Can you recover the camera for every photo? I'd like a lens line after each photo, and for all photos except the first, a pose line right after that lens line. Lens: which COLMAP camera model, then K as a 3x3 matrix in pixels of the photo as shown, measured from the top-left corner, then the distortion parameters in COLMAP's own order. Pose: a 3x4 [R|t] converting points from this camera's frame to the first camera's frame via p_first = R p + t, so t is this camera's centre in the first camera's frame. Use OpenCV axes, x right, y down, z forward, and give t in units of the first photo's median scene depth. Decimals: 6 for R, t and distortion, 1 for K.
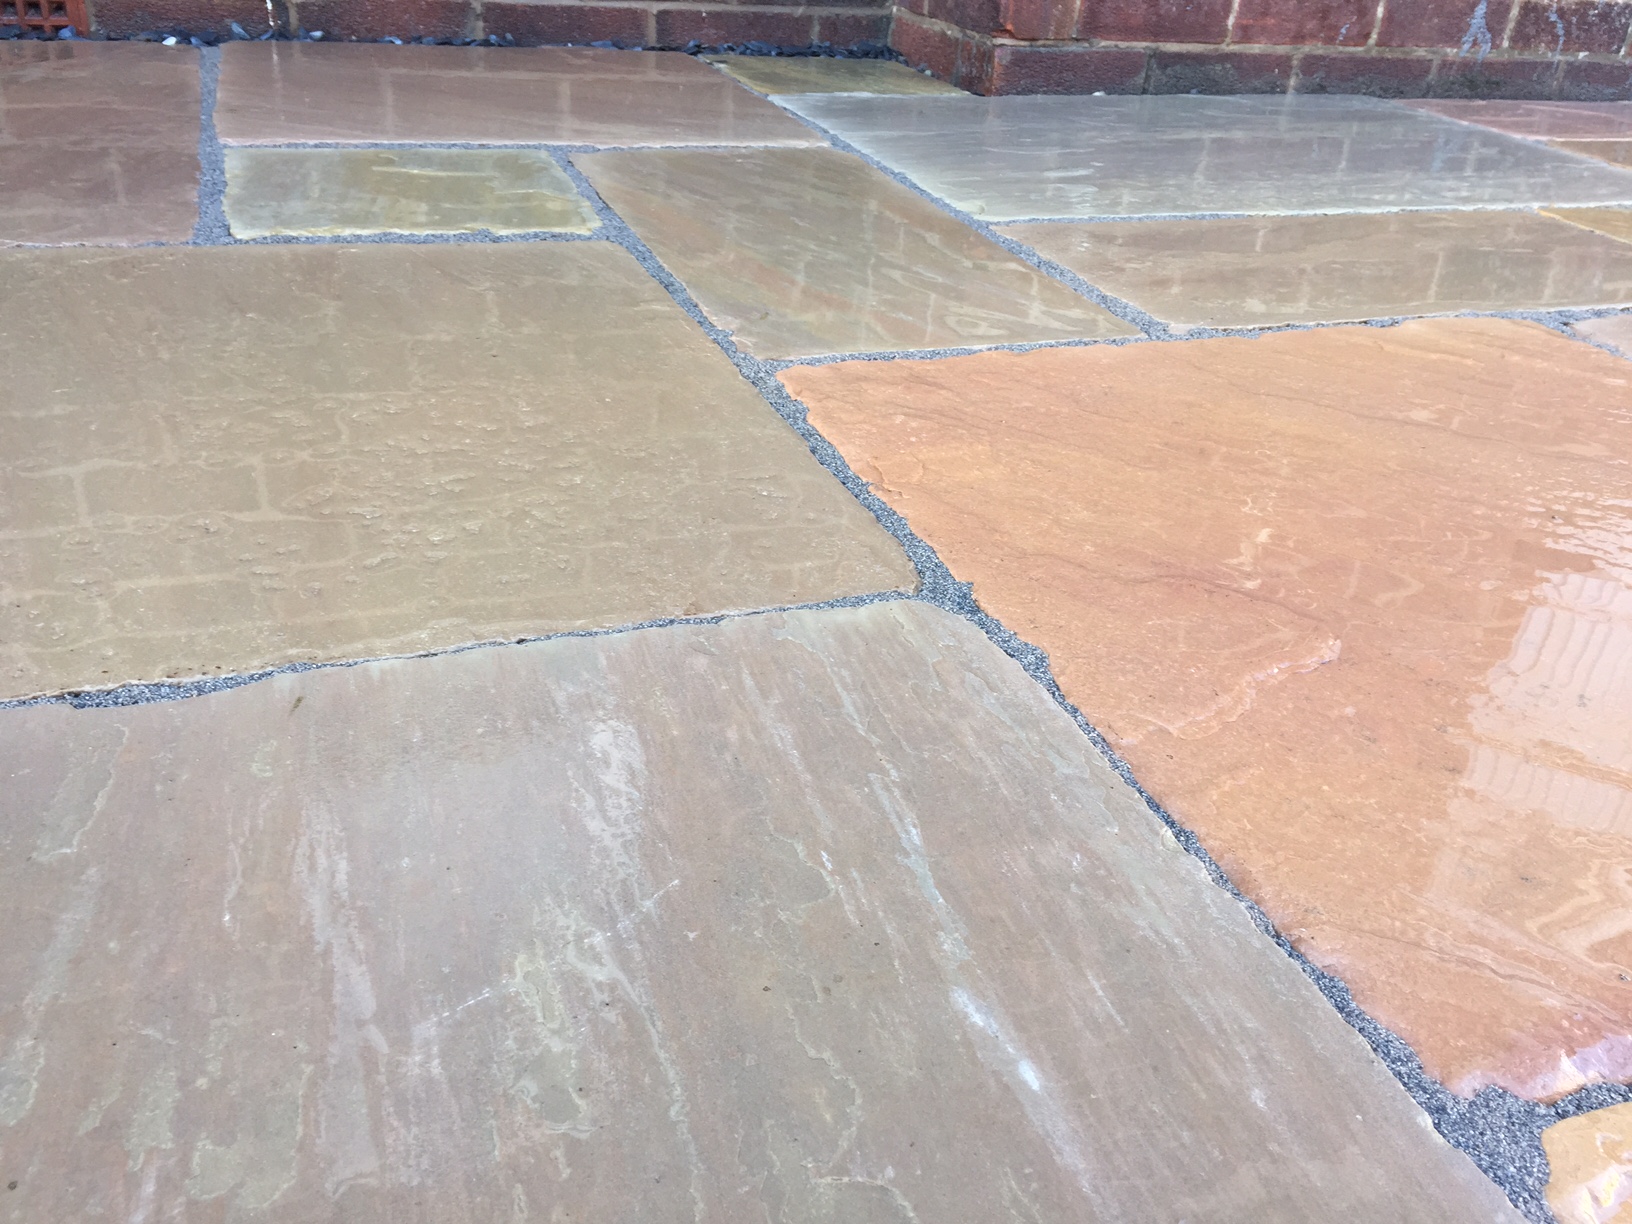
lens RADIAL K [[1389.0, 0, 816.0], [0, 1389.0, 612.0], [0, 0, 1]] dist [0.079577, -0.115525]
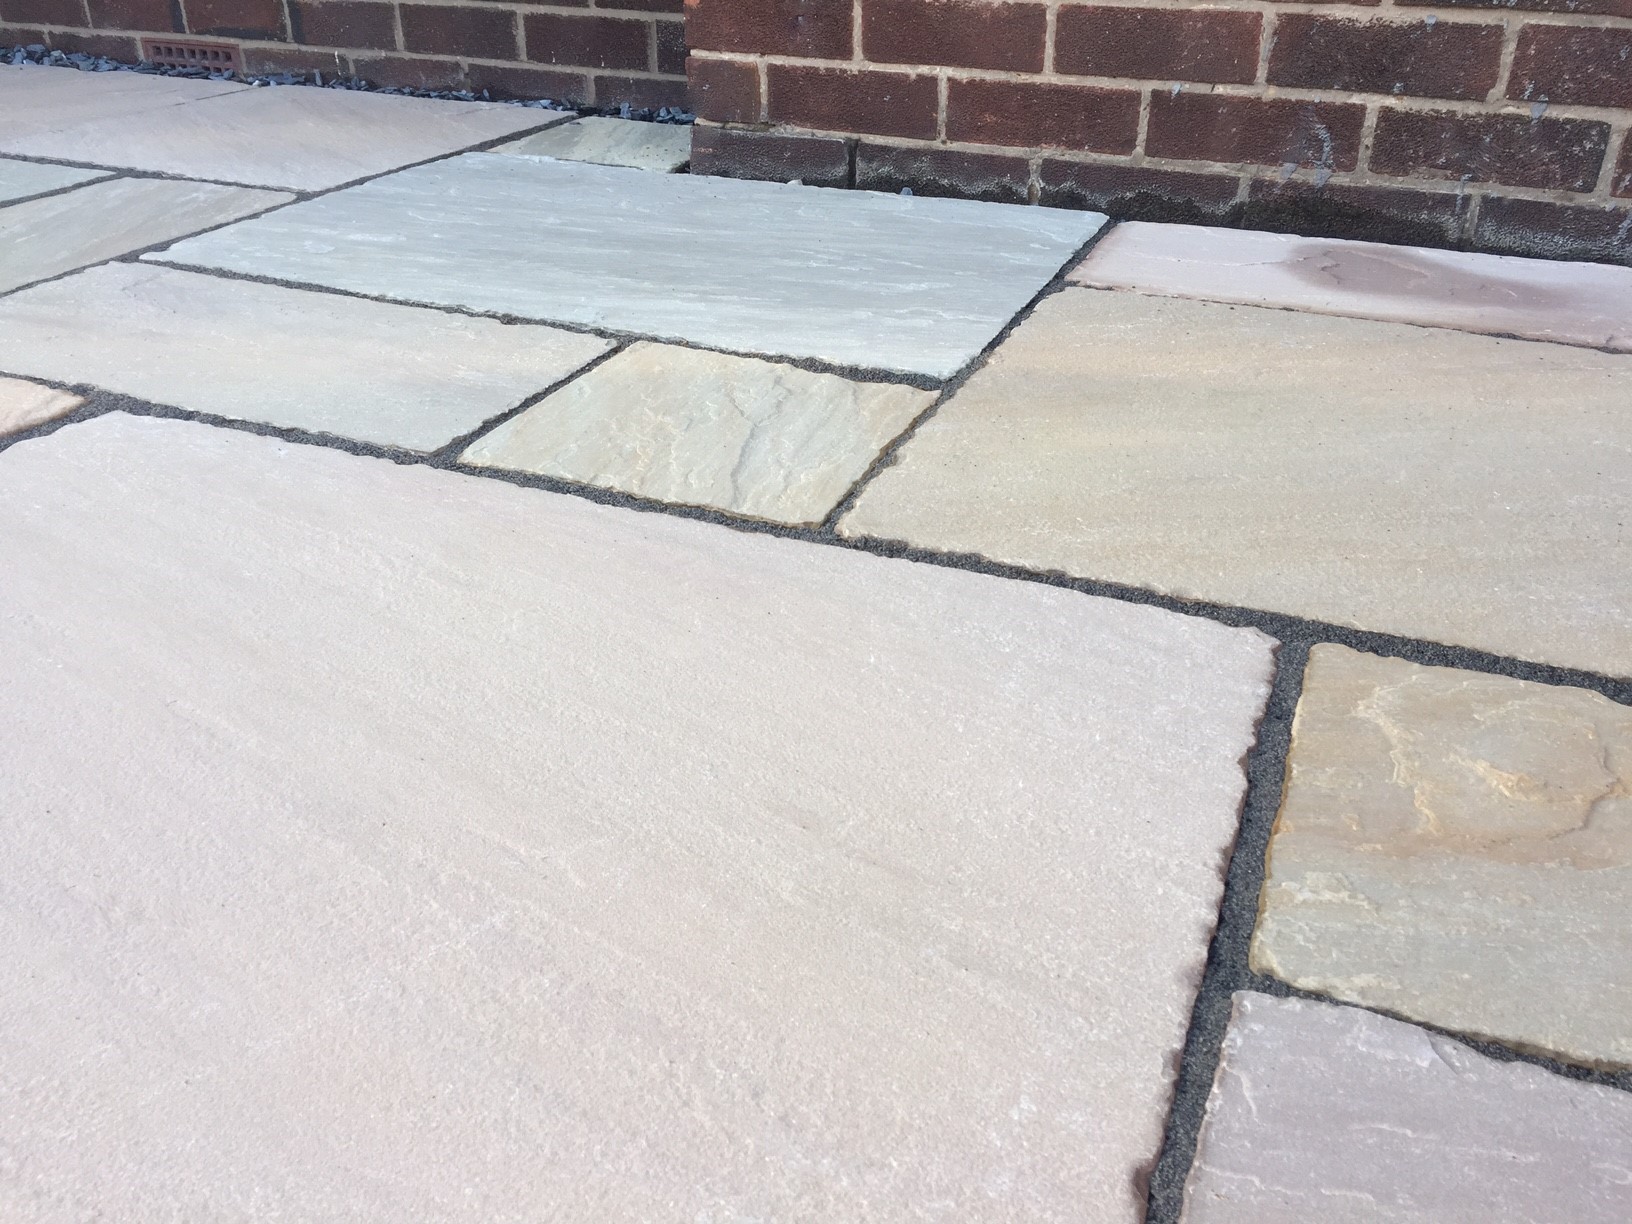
lens RADIAL K [[1389.0, 0, 816.0], [0, 1389.0, 612.0], [0, 0, 1]] dist [0.079577, -0.115525]
pose [[0.728683, 0.279043, -0.625425, 1.698281], [-0.292066, 0.952636, 0.084747, -0.327836], [0.619450, 0.120912, 0.775669, 0.566854]]
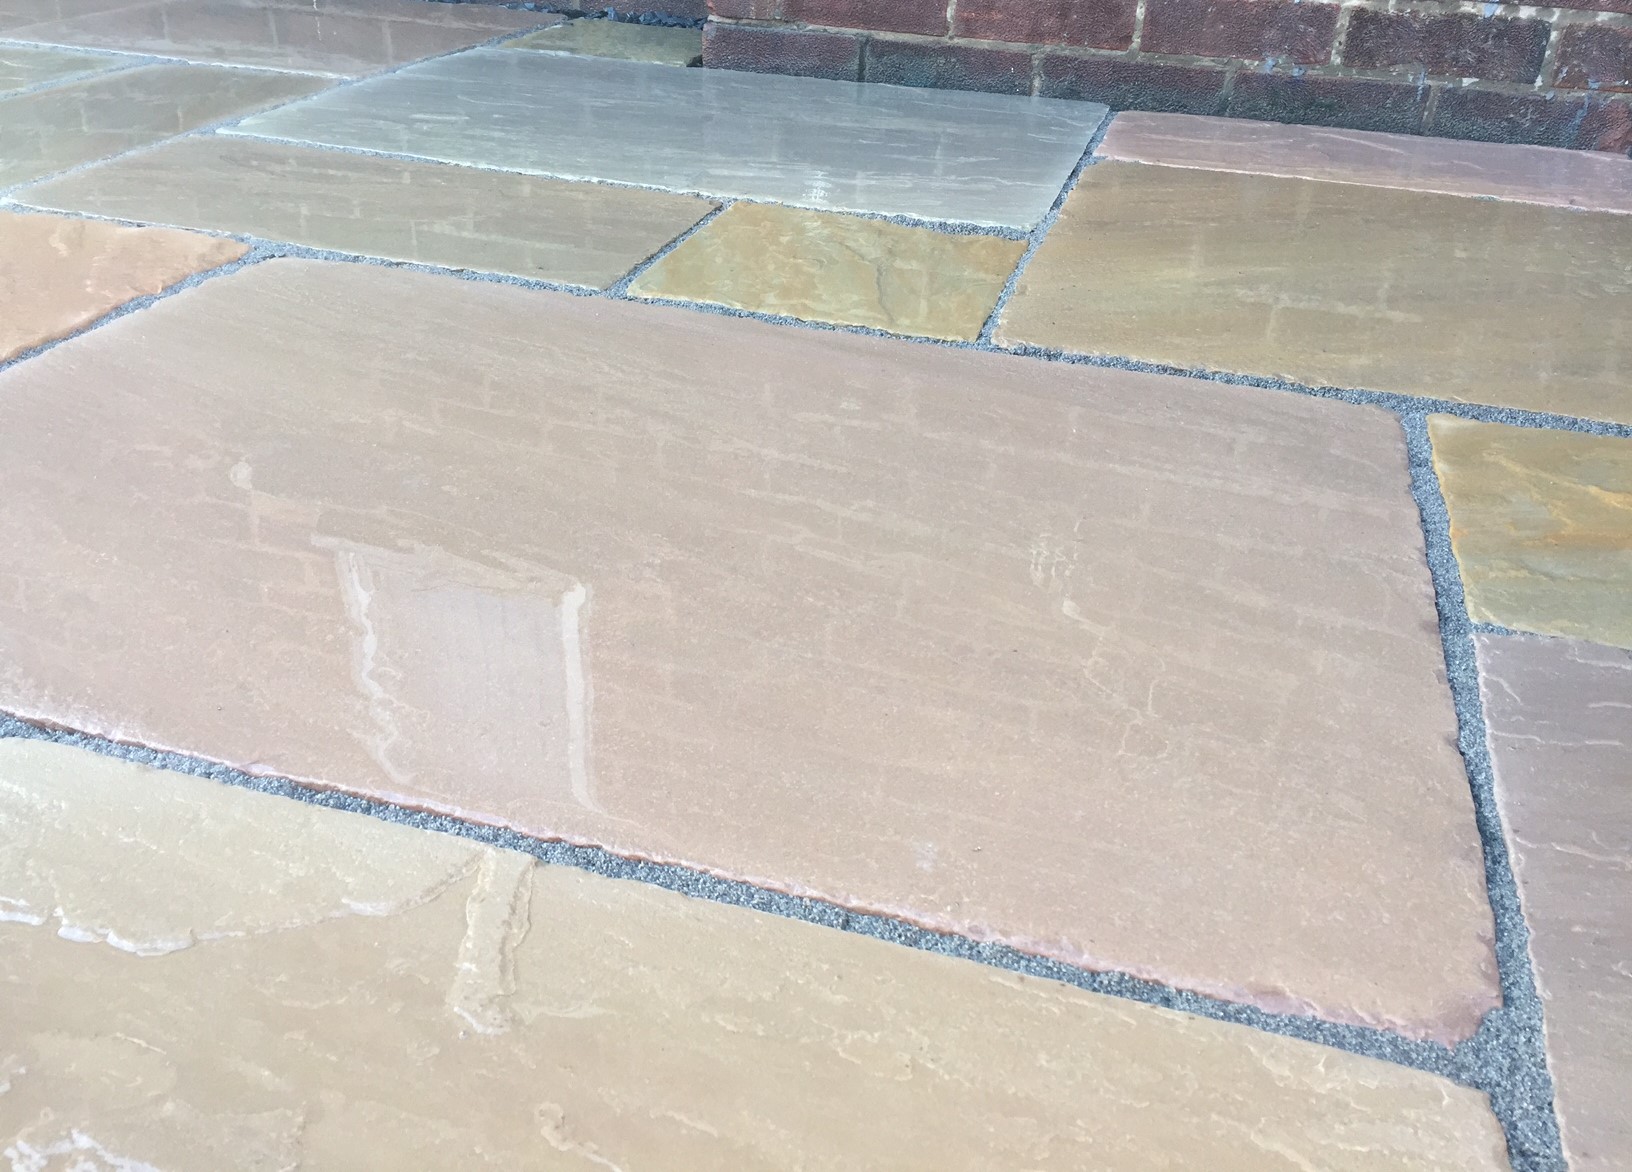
lens RADIAL K [[1375.1, 0, 816.0], [0, 1375.1, 586.0], [0, 0, 1]] dist [0.086270, -0.130290]
pose [[0.800195, 0.270331, -0.535359, 1.616595], [-0.275377, 0.958603, 0.072446, -0.163222], [0.532781, 0.089455, 0.841512, 0.342641]]
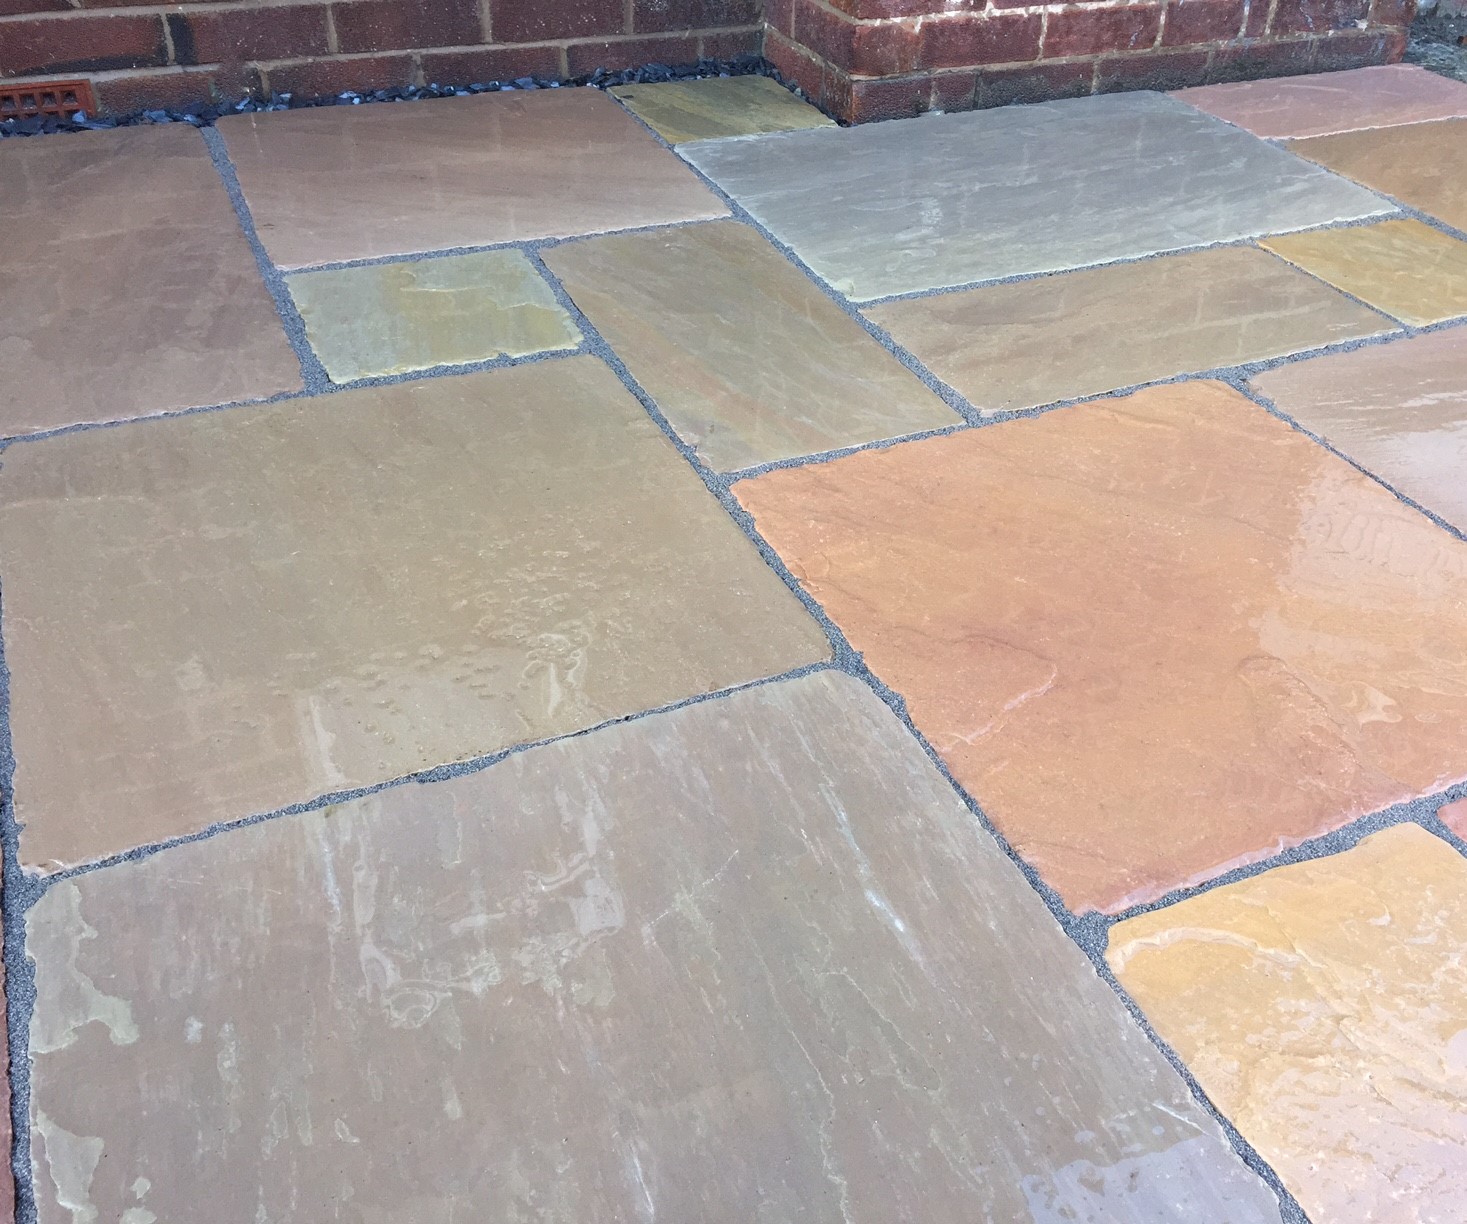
lens RADIAL K [[1379.4, 0, 812.1], [0, 1379.4, 616.3], [0, 0, 1]] dist [0.078606, -0.119871]
pose [[0.994885, -0.077038, 0.065341, -0.042856], [0.067320, 0.987900, 0.139721, -0.206782], [-0.075314, -0.134608, 0.988033, -0.489296]]
